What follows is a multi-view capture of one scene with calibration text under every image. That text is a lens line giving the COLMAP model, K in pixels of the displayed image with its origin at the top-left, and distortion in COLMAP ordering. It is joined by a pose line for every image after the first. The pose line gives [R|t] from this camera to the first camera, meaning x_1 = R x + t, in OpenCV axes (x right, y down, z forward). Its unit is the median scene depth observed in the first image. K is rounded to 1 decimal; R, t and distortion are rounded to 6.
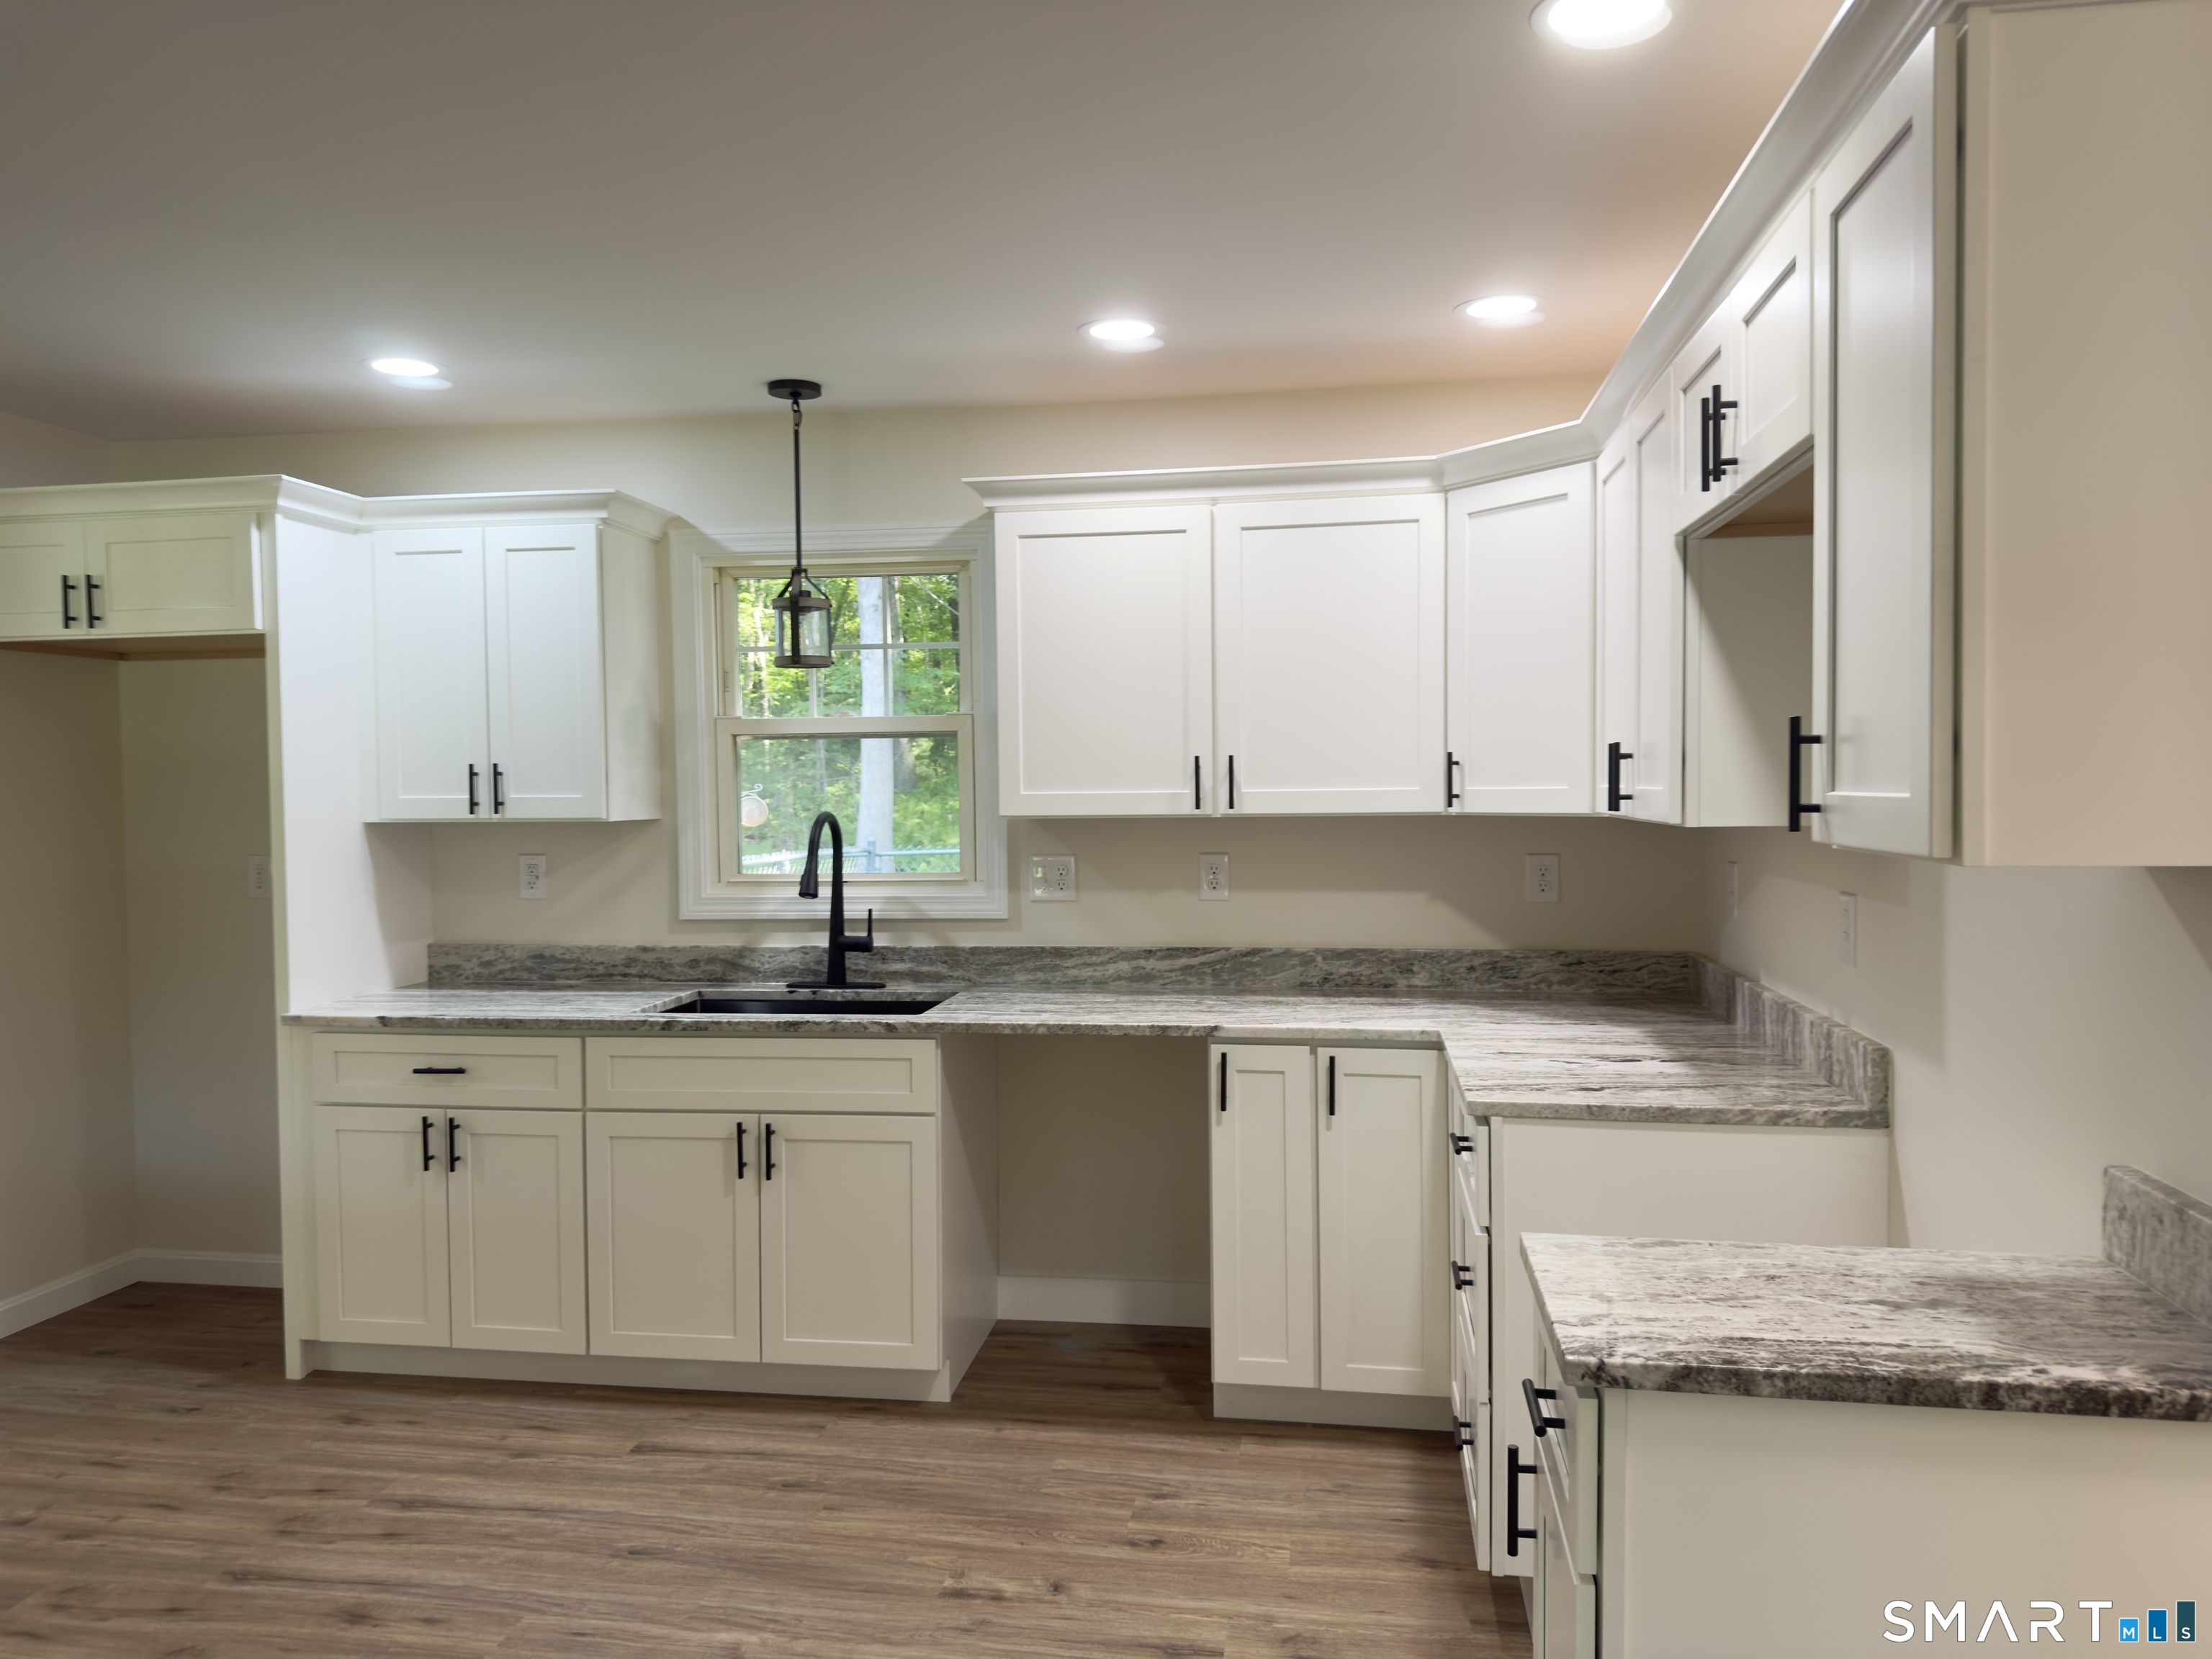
lens RADIAL K [[1564.1, 0, 1106.0], [0, 1564.1, 829.5], [0, 0, 1]] dist [-0.006576, -0.004715]
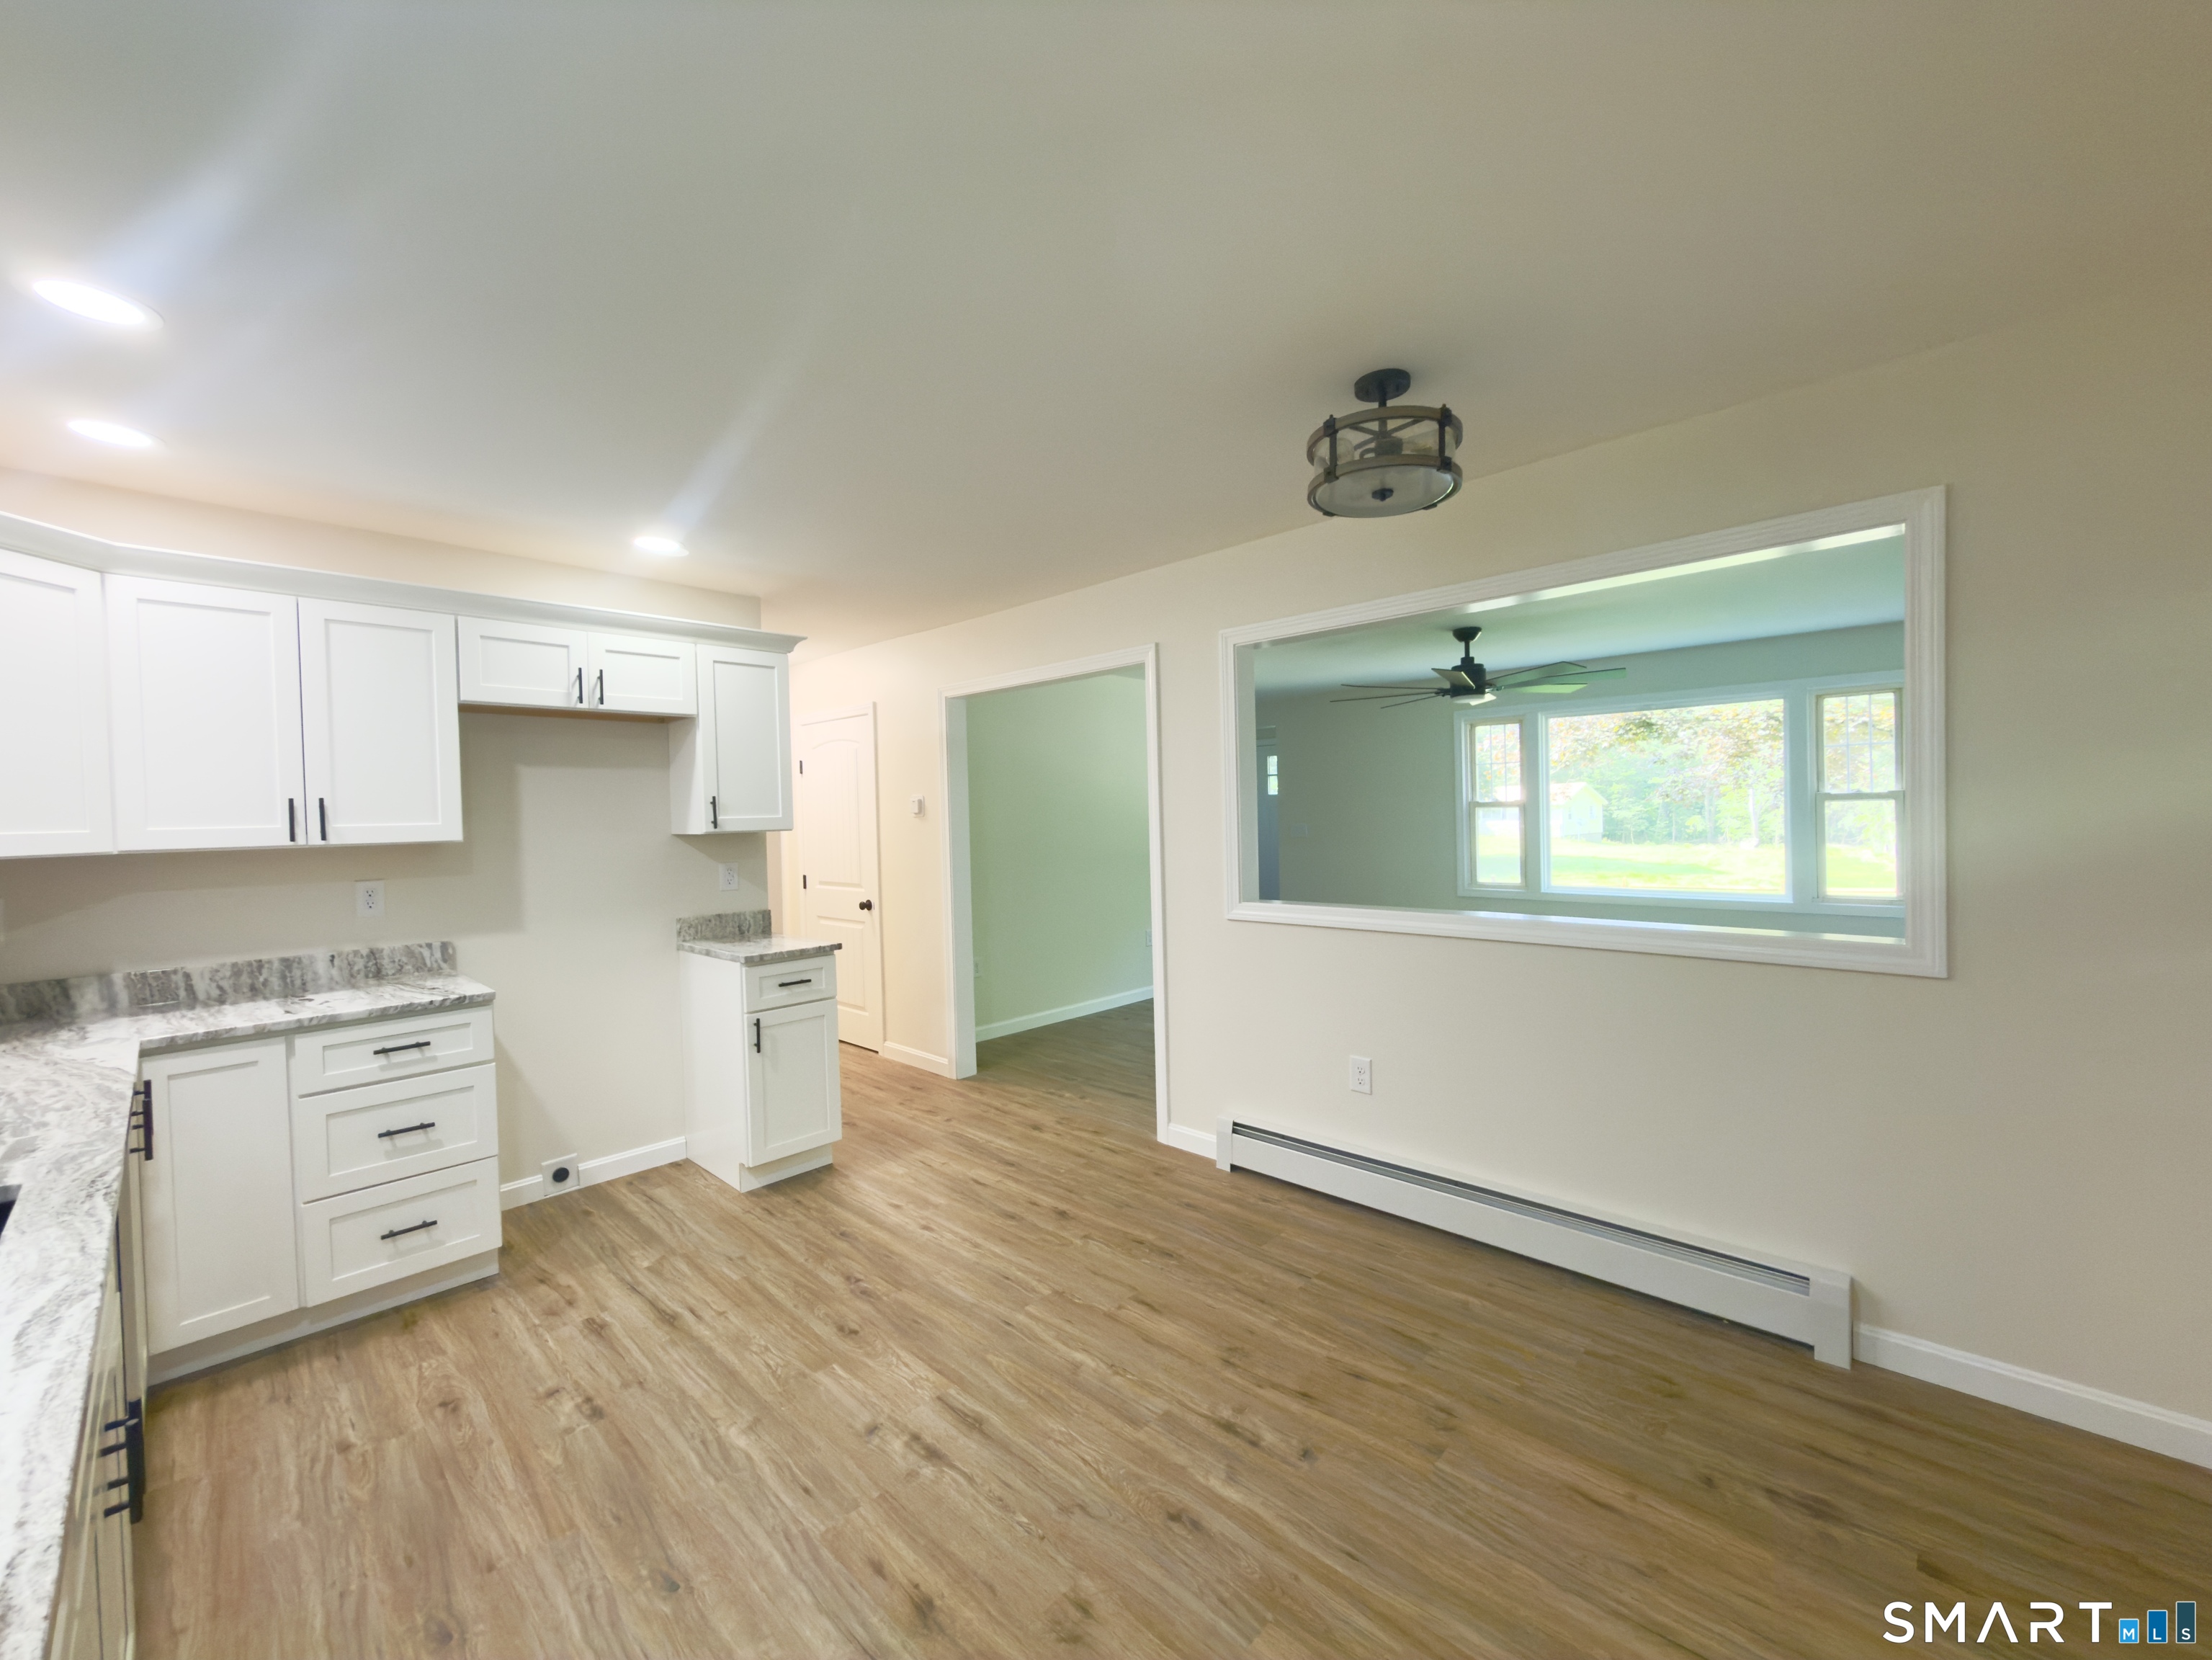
lens RADIAL K [[880.0, 0, 1106.0], [0, 880.0, 830.0], [0, 0, 1]] dist [0.000472, 0.000024]
pose [[-0.820857, 0.018325, 0.570839, -0.827369], [0.052155, 0.997714, 0.042969, -0.018624], [-0.568747, 0.065043, -0.819937, 1.237321]]
